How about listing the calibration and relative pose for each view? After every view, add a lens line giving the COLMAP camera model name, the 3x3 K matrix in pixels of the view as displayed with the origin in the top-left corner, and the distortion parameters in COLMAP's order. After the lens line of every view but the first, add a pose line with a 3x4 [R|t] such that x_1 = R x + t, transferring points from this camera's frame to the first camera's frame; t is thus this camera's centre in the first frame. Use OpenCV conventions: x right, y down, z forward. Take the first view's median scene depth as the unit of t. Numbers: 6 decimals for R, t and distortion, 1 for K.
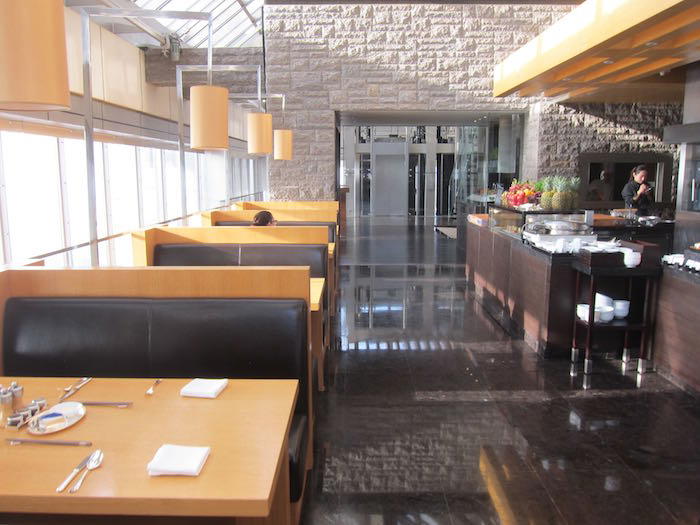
lens RADIAL K [[581.8, 0, 349.7], [0, 581.8, 262.8], [0, 0, 1]] dist [-0.063405, 0.018872]
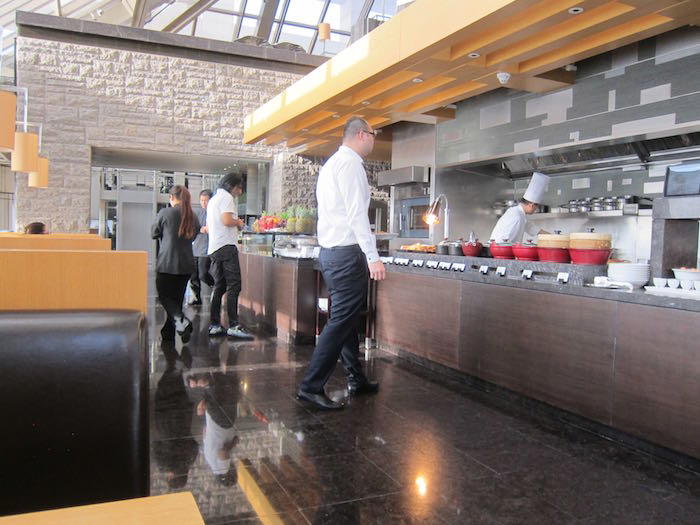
lens RADIAL K [[581.8, 0, 351.3], [0, 581.8, 262.2], [0, 0, 1]] dist [-0.063405, 0.018872]
pose [[0.904784, 0.007906, 0.425797, -0.040526], [0.038713, 0.994161, -0.100722, 0.062993], [-0.424107, 0.107615, 0.899195, -0.088566]]
